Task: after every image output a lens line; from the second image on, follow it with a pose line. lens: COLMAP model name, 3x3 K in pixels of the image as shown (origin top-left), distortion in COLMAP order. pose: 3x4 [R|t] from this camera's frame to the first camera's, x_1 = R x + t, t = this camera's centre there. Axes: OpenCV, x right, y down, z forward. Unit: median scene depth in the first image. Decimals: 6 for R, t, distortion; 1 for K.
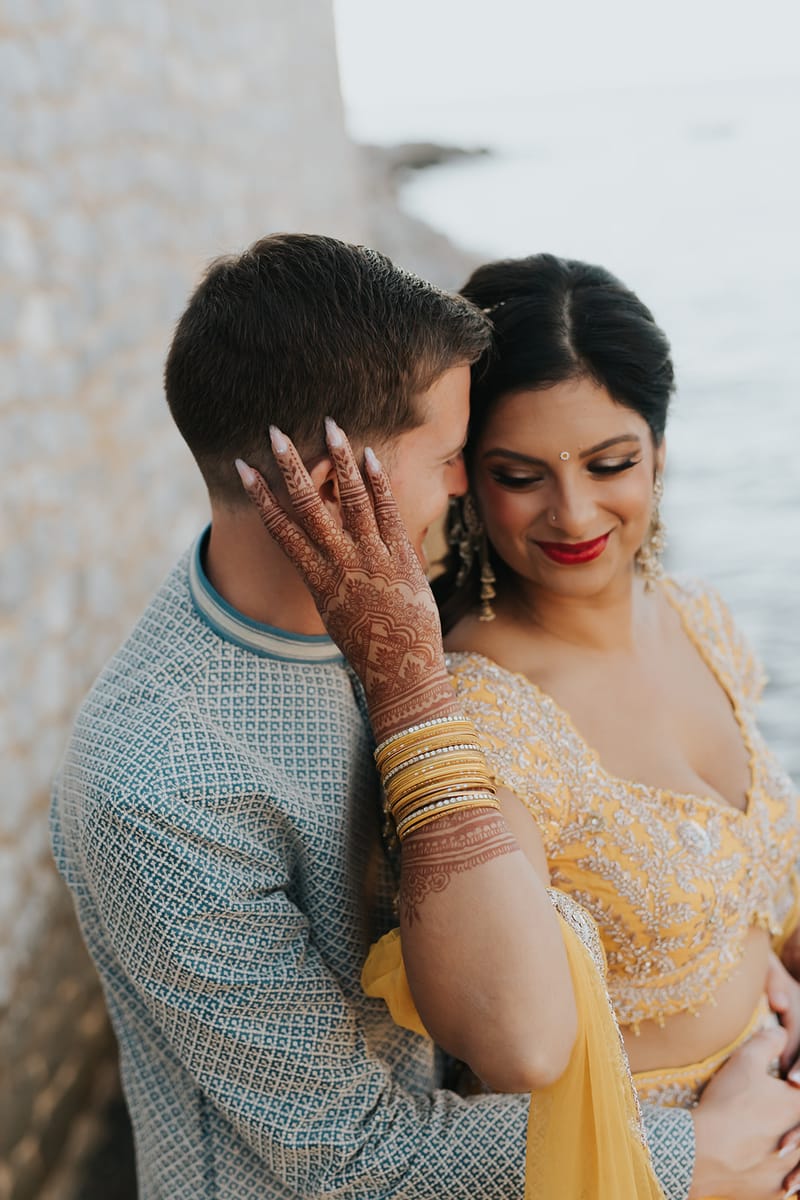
lens RADIAL K [[2765.1, 0, 400.0], [0, 2765.1, 600.0], [0, 0, 1]] dist [-0.384951, 0.152277]
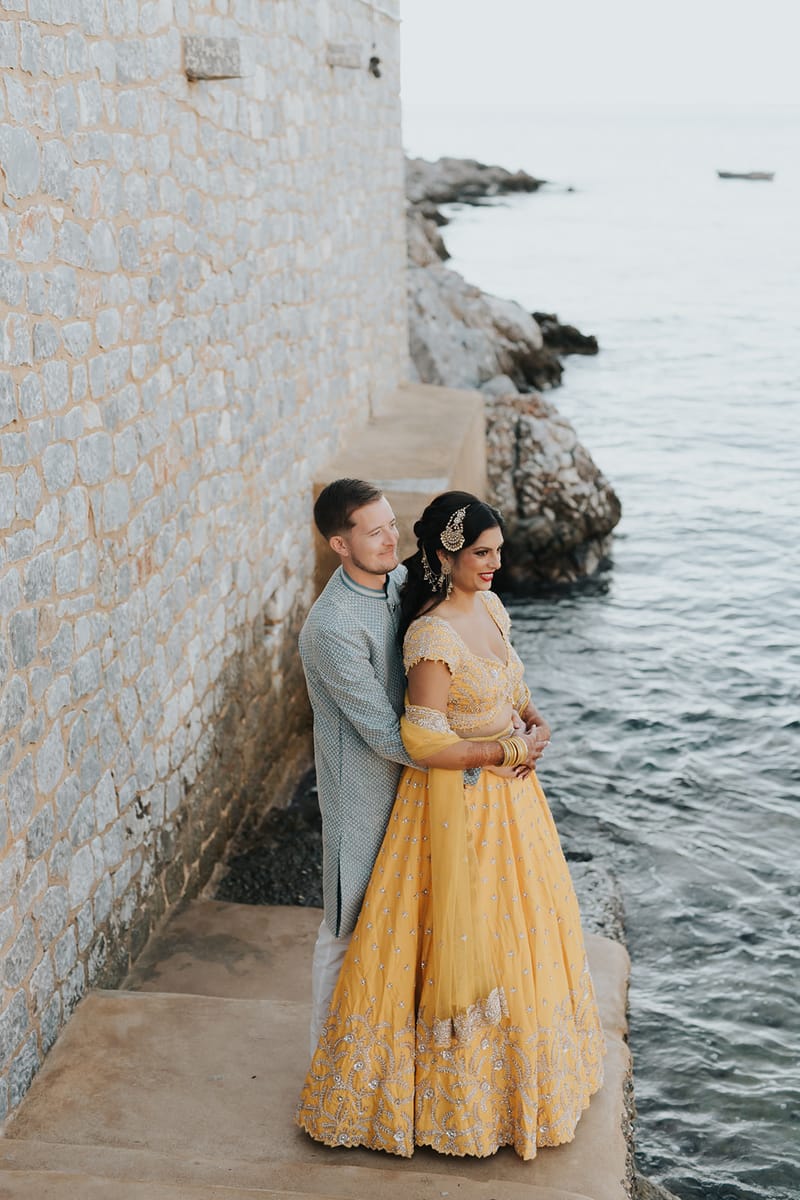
lens RADIAL K [[2765.1, 0, 400.0], [0, 2765.1, 600.0], [0, 0, 1]] dist [-0.384951, 0.152277]
pose [[0.996533, 0.083005, -0.005624, 0.005429], [-0.083015, 0.996547, -0.001645, 0.008906], [0.005468, 0.002106, 0.999983, -0.825670]]
